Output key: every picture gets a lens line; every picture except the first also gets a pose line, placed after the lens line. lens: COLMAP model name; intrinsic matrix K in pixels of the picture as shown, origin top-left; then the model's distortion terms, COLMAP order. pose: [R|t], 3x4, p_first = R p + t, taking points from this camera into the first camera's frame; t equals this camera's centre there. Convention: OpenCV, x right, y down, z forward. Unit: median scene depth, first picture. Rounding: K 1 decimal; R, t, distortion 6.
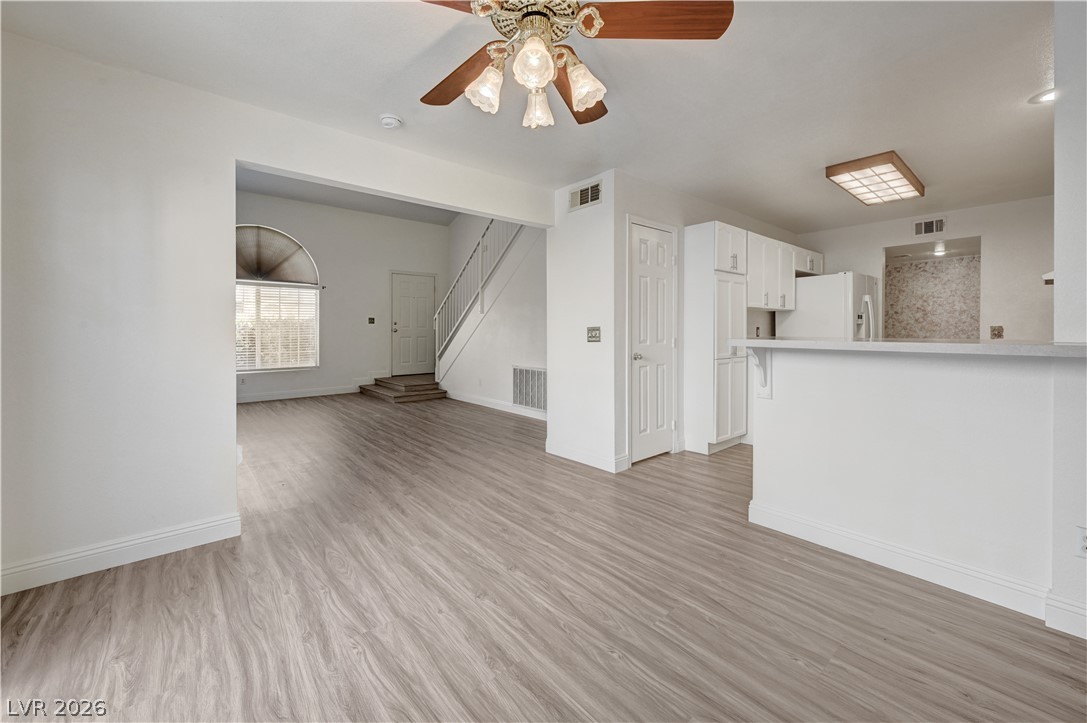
lens RADIAL K [[437.1, 0, 545.2], [0, 437.1, 334.2], [0, 0, 1]] dist [0.001884, 0.000620]
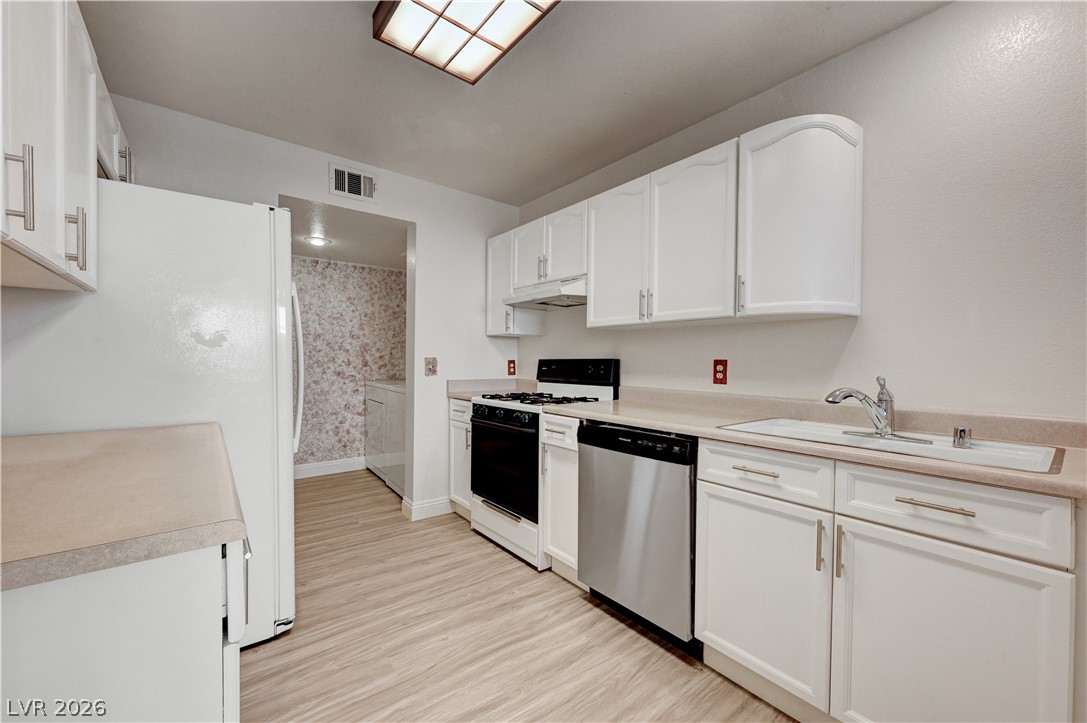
lens RADIAL K [[427.9, 0, 546.1], [0, 427.9, 366.5], [0, 0, 1]] dist [0.002052, 0.000185]
pose [[0.030655, -0.011918, 0.999459, 0.717259], [0.002060, 0.999928, 0.011861, -0.024660], [-0.999528, 0.001695, 0.030678, 1.640225]]
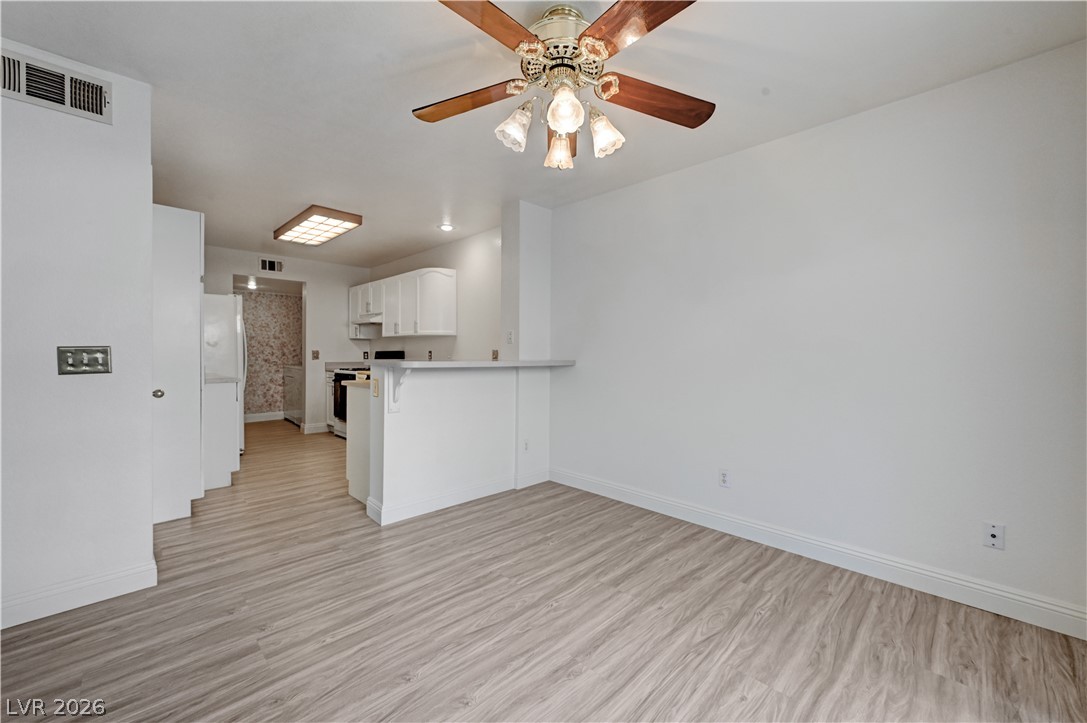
lens RADIAL K [[432.8, 0, 552.0], [0, 432.8, 359.5], [0, 0, 1]] dist [0.000218, 0.000198]
pose [[-0.087901, -0.011363, 0.996064, -0.786356], [0.005286, 0.999916, 0.011873, -0.004737], [-0.996115, 0.006309, -0.087833, 0.792274]]
